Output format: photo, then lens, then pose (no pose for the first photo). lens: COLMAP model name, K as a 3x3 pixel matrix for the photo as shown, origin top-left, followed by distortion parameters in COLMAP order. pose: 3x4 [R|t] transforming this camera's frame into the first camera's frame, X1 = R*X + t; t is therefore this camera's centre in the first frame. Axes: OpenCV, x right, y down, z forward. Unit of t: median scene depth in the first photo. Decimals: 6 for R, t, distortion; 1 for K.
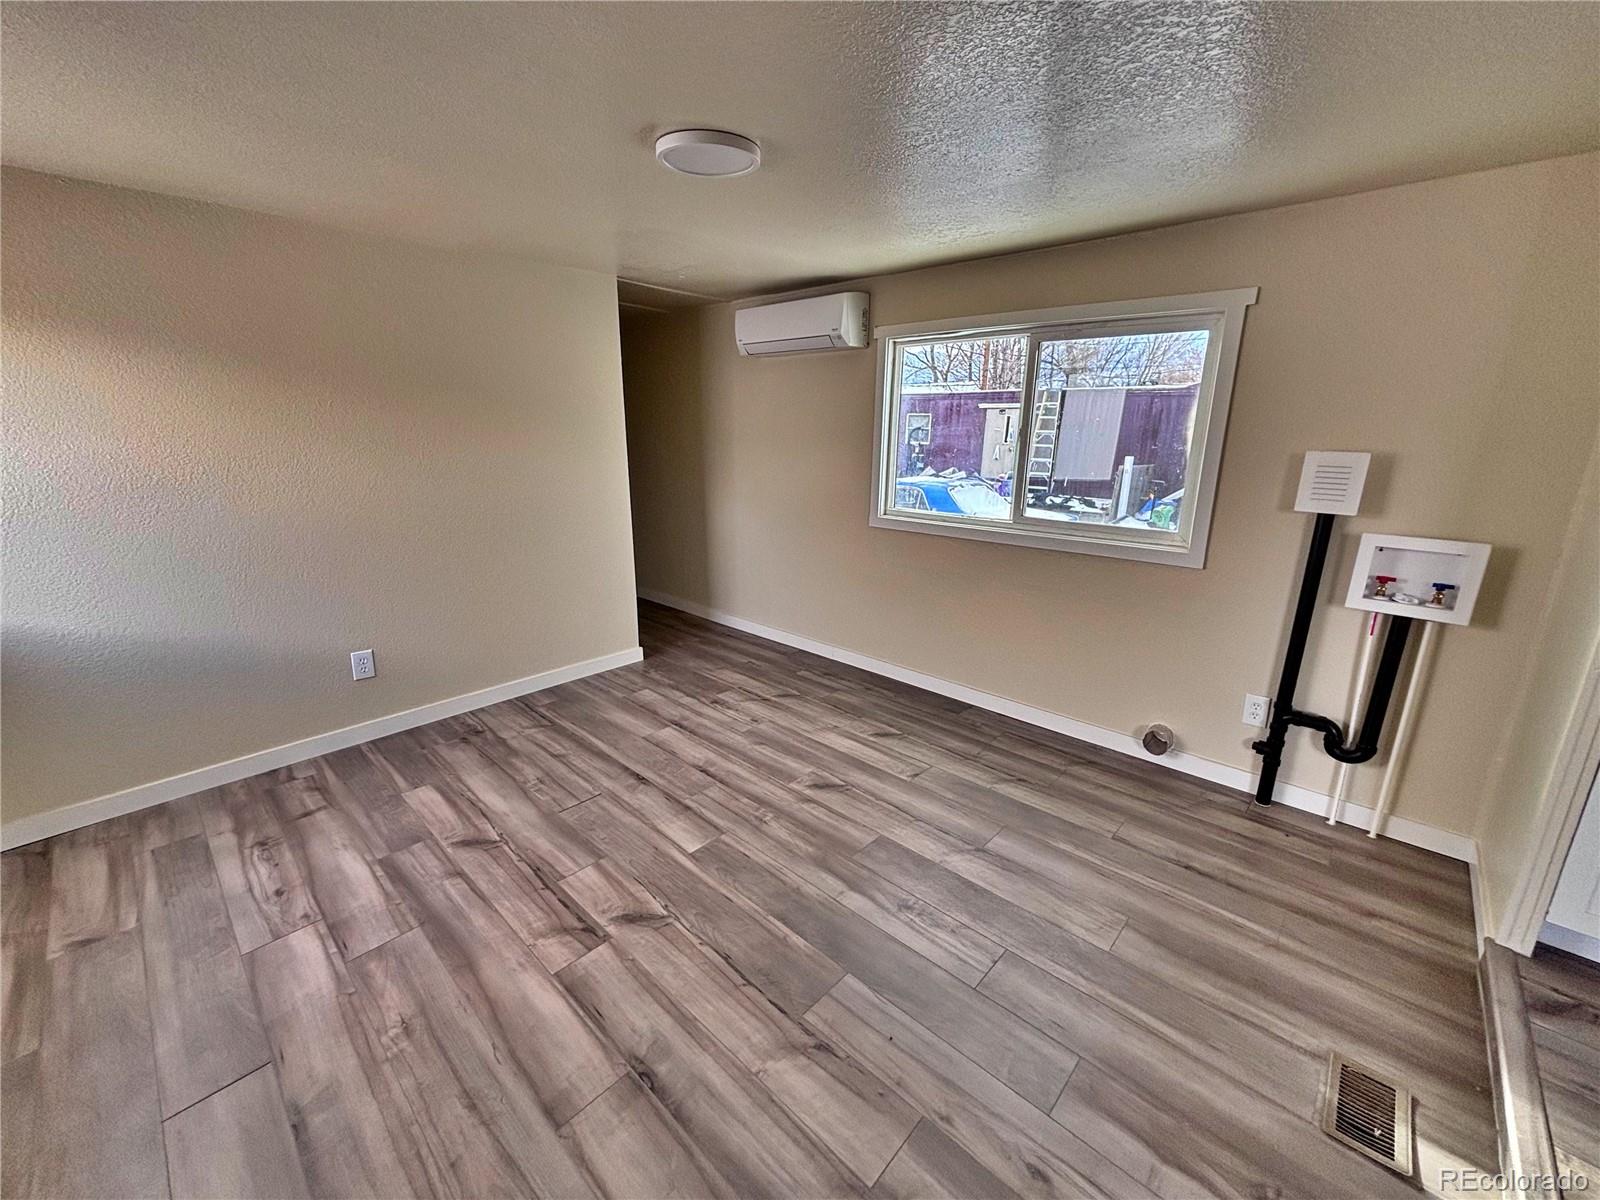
lens RADIAL K [[647.9, 0, 794.3], [0, 647.9, 591.7], [0, 0, 1]] dist [0.000260, 0.000185]
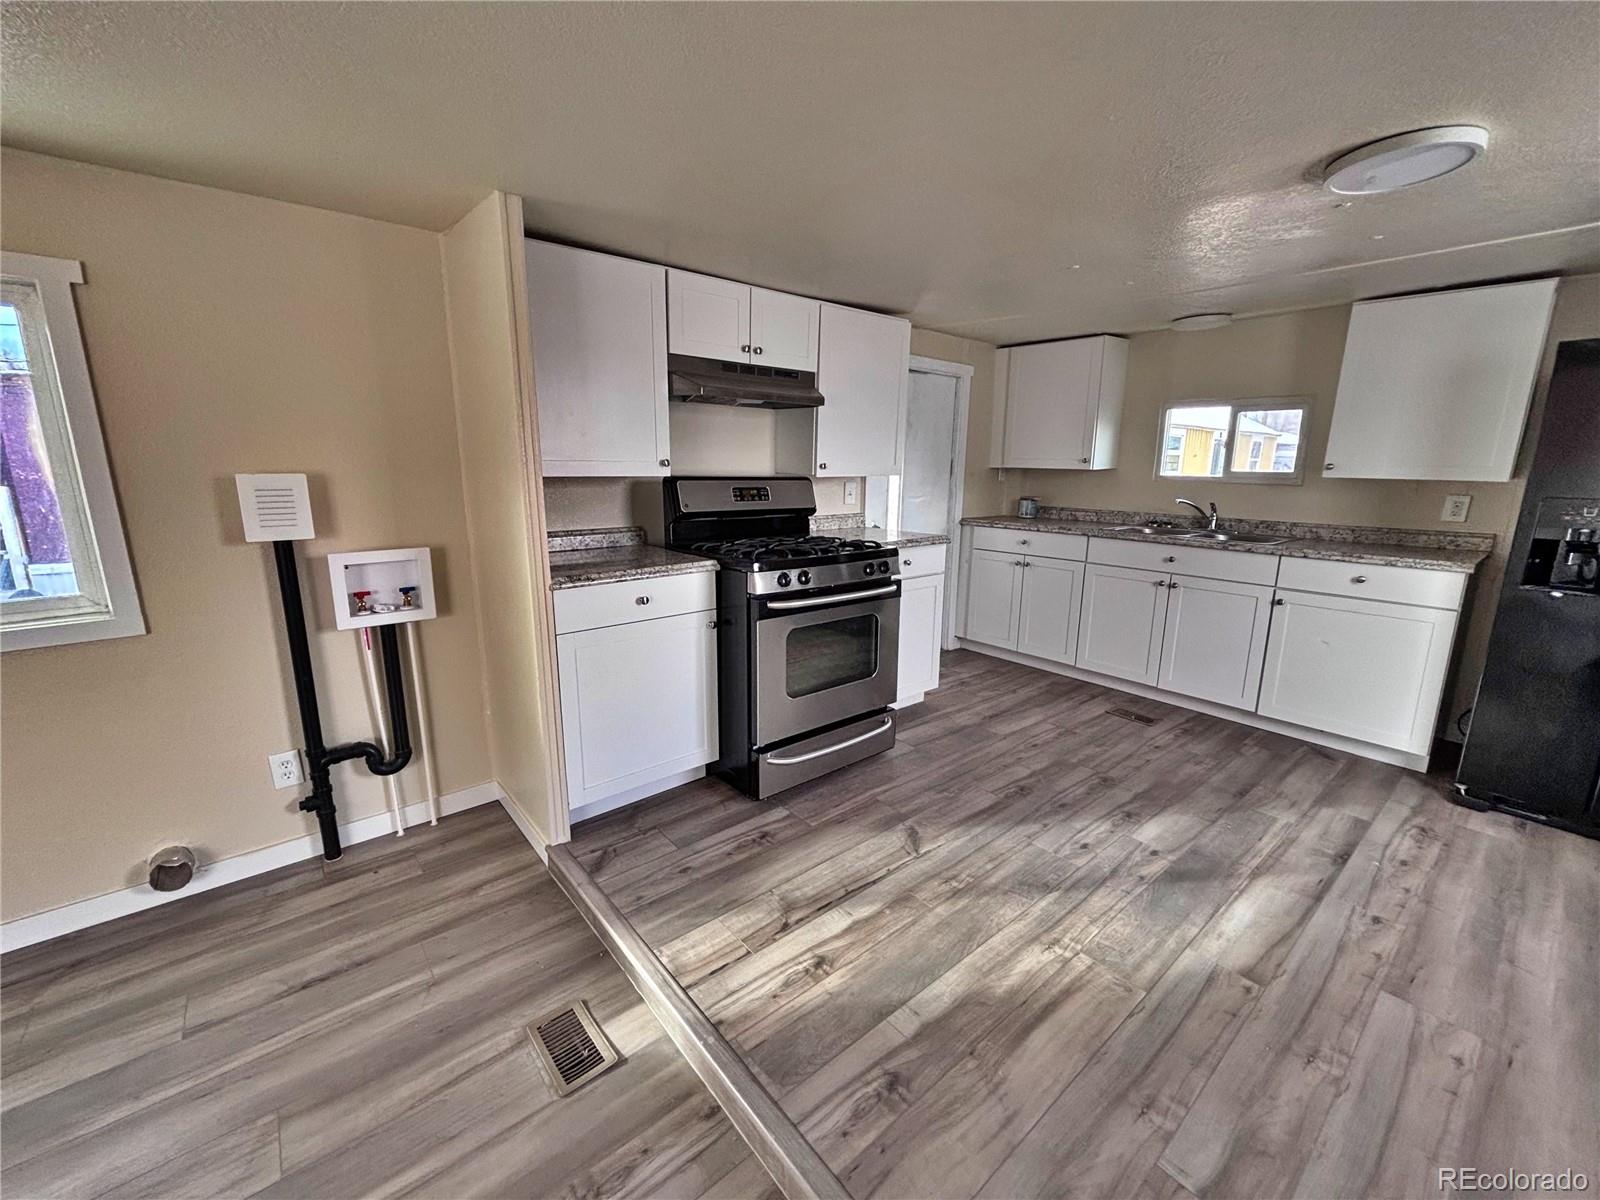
lens RADIAL K [[649.4, 0, 800.1], [0, 649.4, 597.7], [0, 0, 1]] dist [-0.002156, 0.003533]
pose [[0.124363, -0.219535, 0.967646, 0.002059], [0.240966, 0.952704, 0.185176, -0.036575], [-0.962533, 0.210141, 0.171382, 0.152228]]
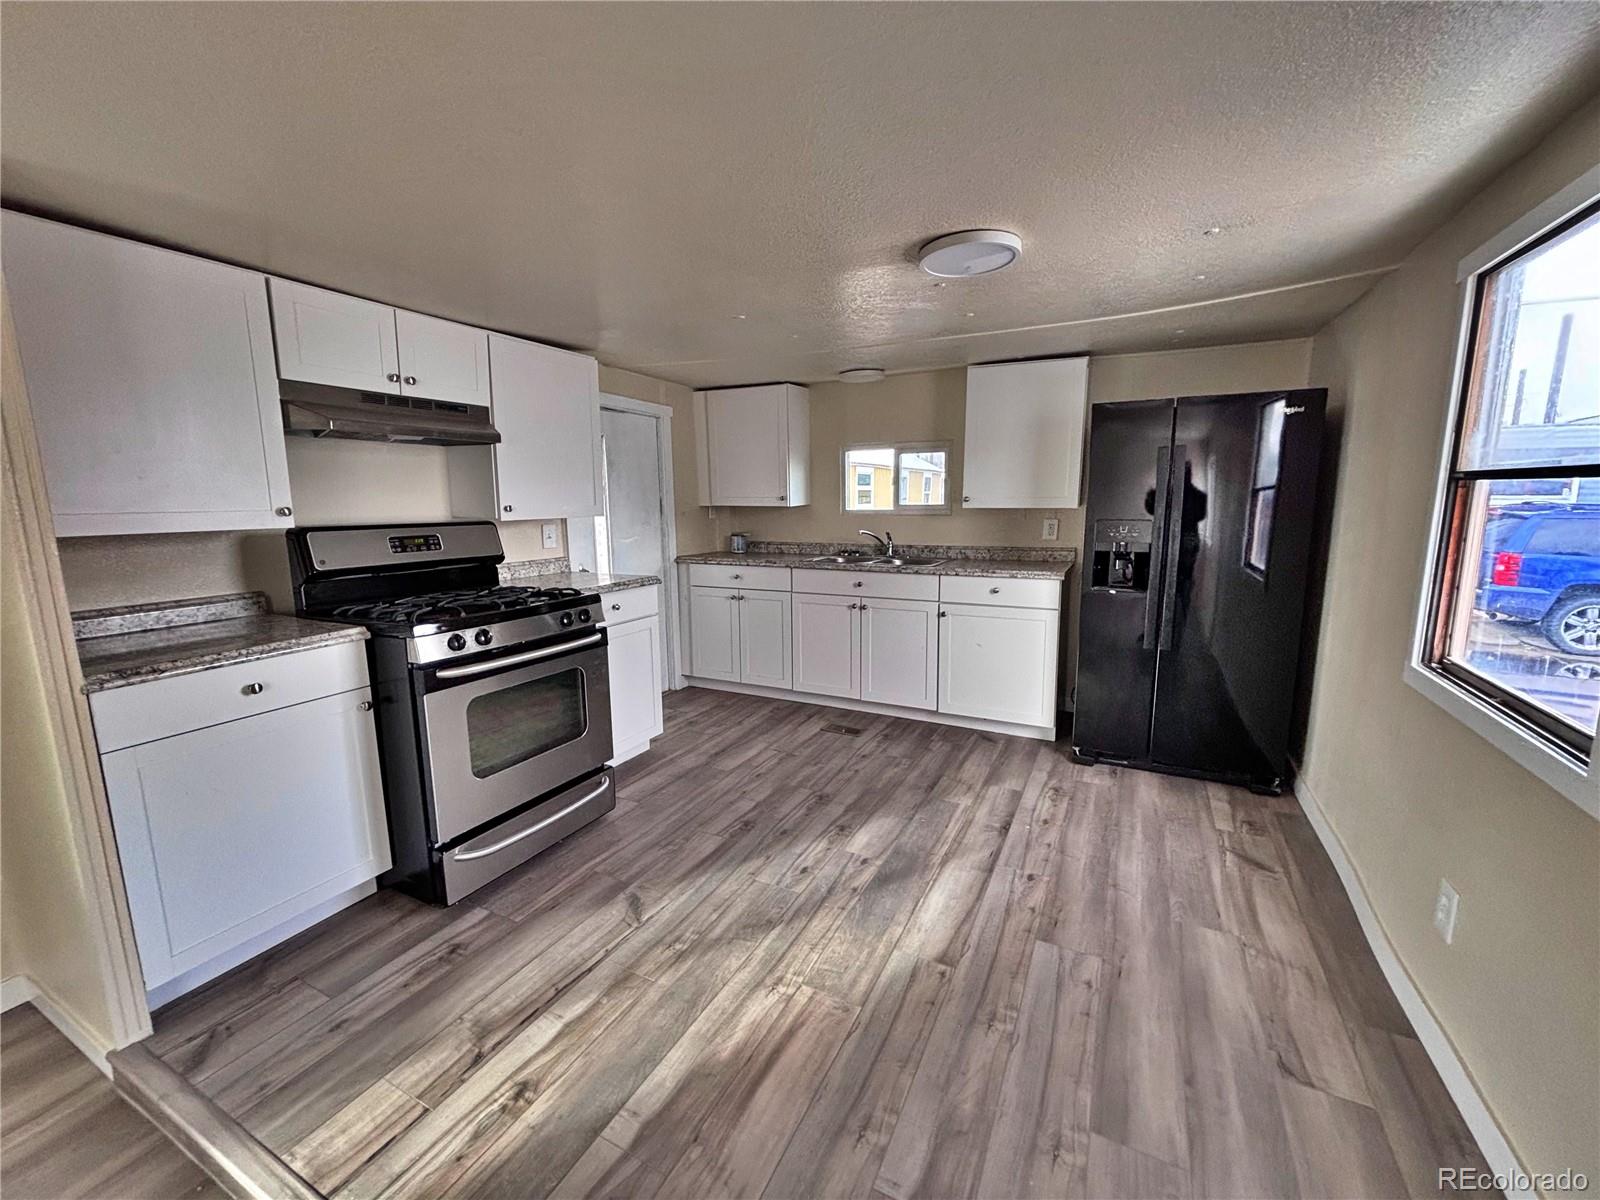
lens RADIAL K [[650.9, 0, 796.1], [0, 650.9, 601.3], [0, 0, 1]] dist [-0.000078, 0.000518]
pose [[-0.274363, -0.163122, 0.947690, 0.037846], [0.247152, 0.940440, 0.233426, -0.025175], [-0.929323, 0.298267, -0.217706, 0.091398]]
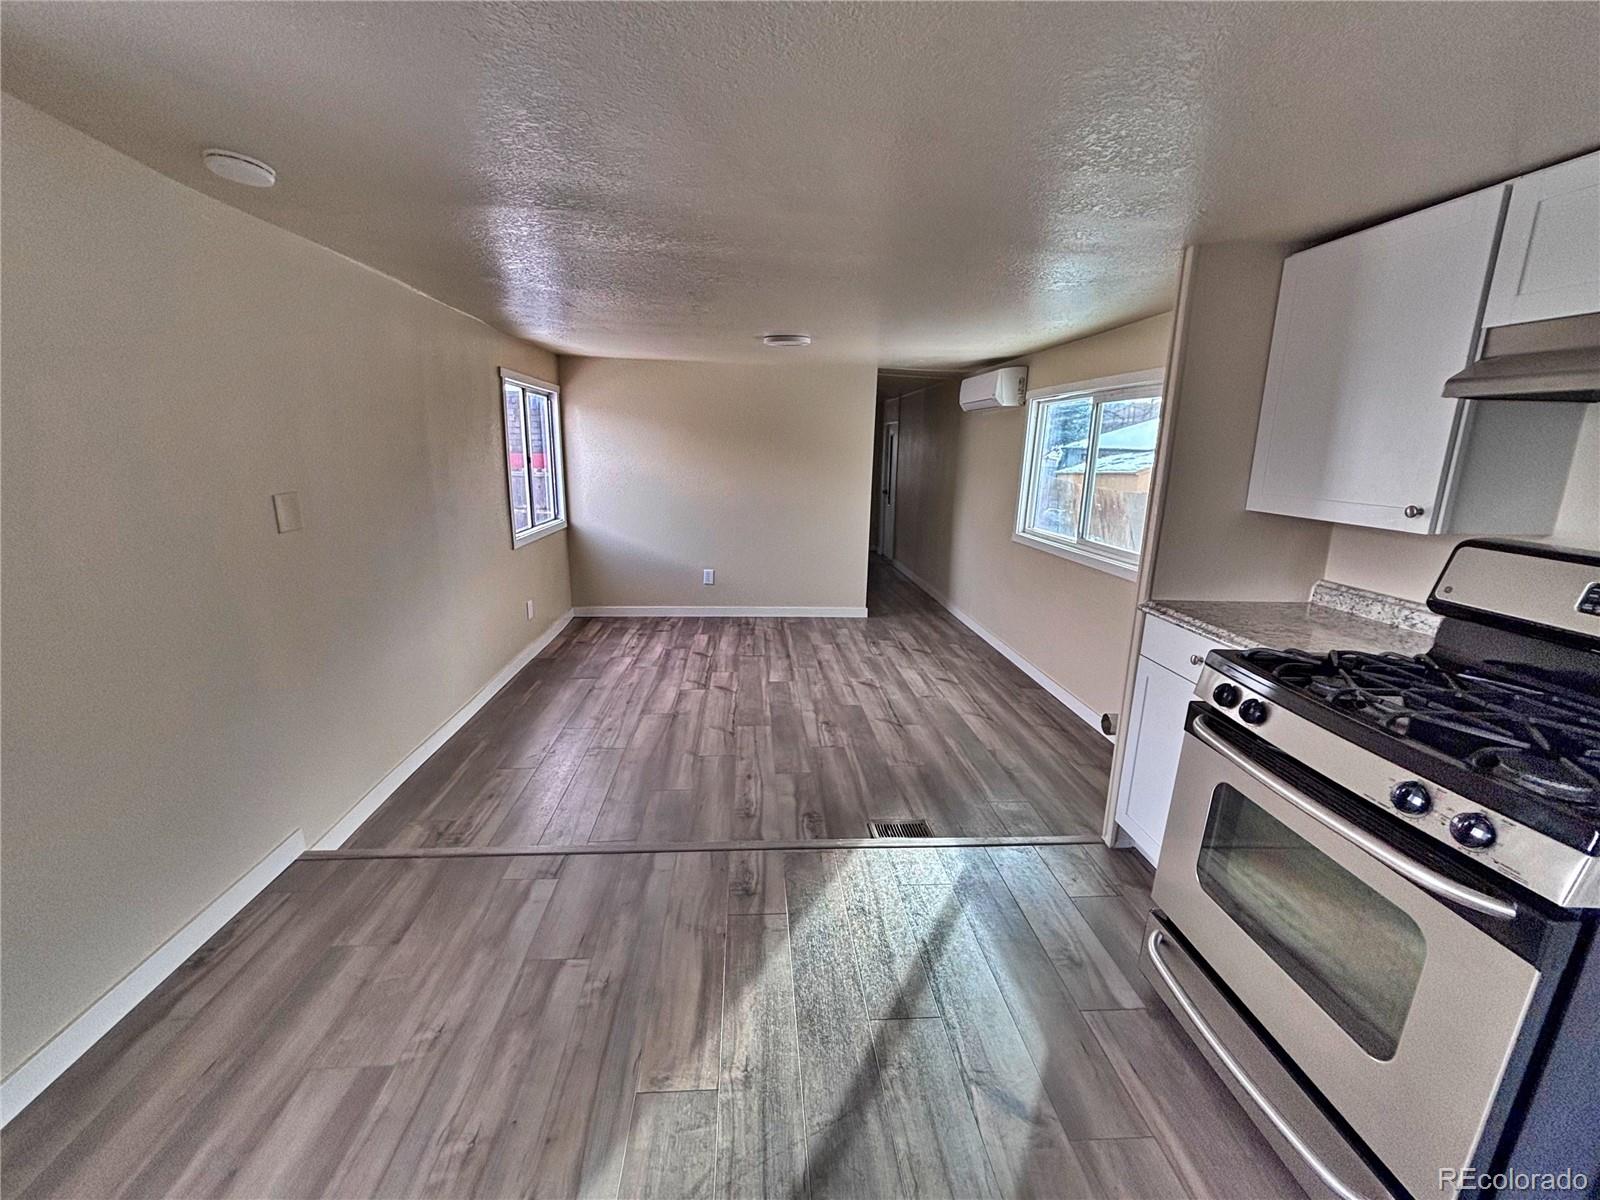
lens RADIAL K [[650.9, 0, 796.1], [0, 650.9, 601.3], [0, 0, 1]] dist [-0.000078, 0.000518]
pose [[0.742535, 0.166859, -0.648691, 1.087434], [-0.190416, 0.981101, 0.034401, 0.089330], [0.642171, 0.097977, 0.760274, -0.425117]]
